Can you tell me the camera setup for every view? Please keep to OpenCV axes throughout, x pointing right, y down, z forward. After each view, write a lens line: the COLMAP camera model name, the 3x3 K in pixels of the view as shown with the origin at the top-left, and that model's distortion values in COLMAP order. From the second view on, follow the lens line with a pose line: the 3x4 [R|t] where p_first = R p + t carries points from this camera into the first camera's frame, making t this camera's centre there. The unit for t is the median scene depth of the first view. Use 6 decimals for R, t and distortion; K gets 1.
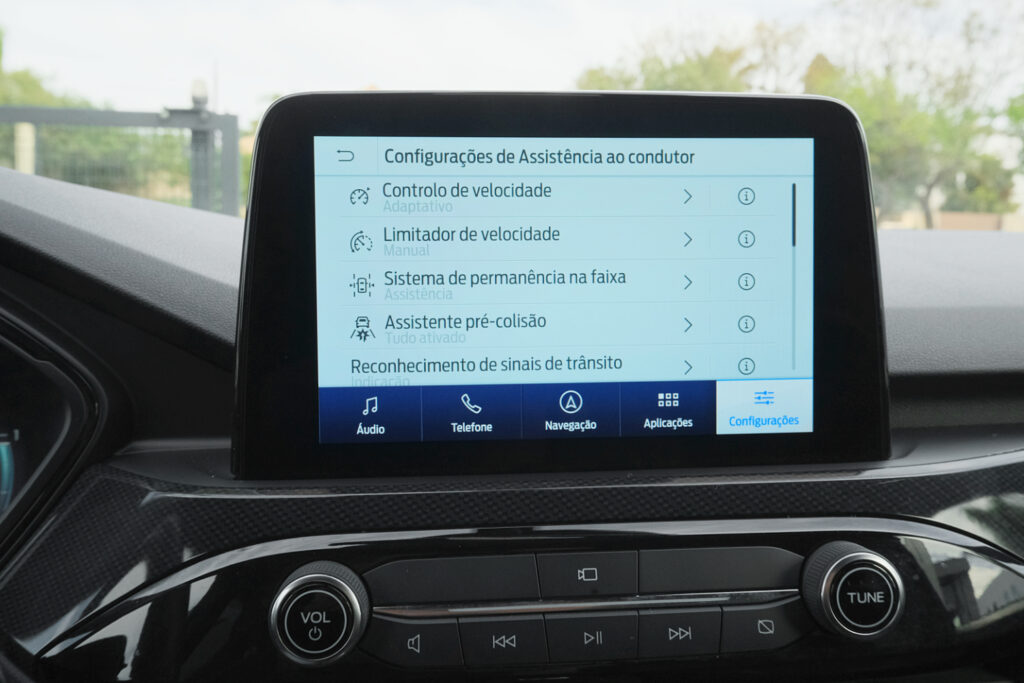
lens RADIAL K [[849.9, 0, 512.0], [0, 849.9, 341.5], [0, 0, 1]] dist [-0.002586, -0.003078]
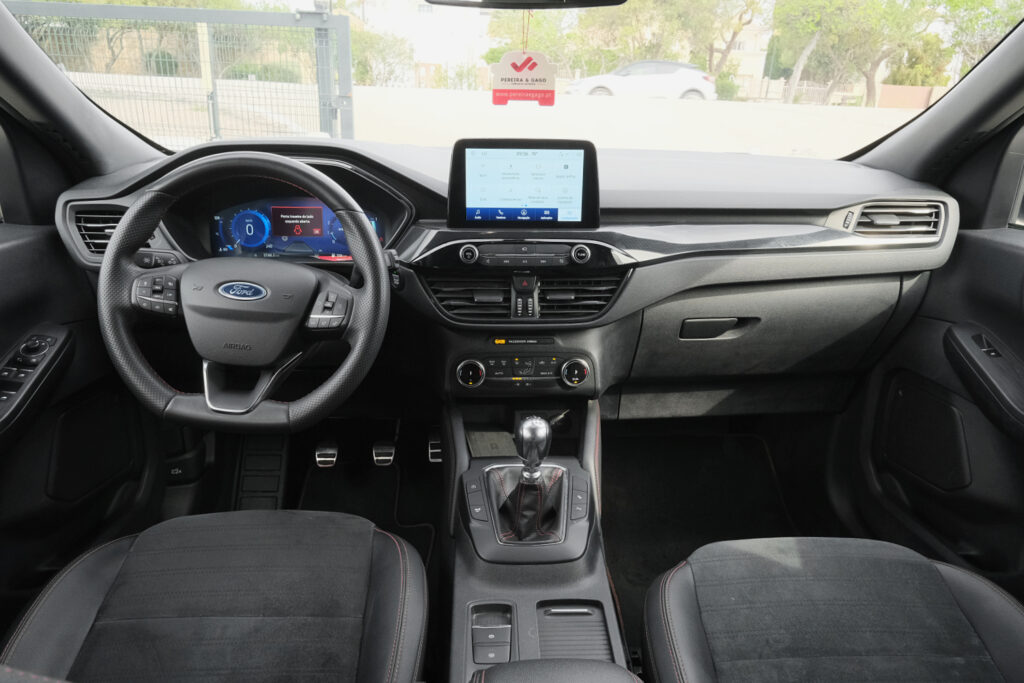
lens RADIAL K [[649.9, 0, 512.0], [0, 649.9, 341.5], [0, 0, 1]] dist [-0.005744, -0.001292]
pose [[0.998799, 0.033374, -0.035873, 0.152632], [-0.023752, 0.970166, 0.241276, -0.089550], [0.042855, -0.240134, 0.969793, -2.412330]]
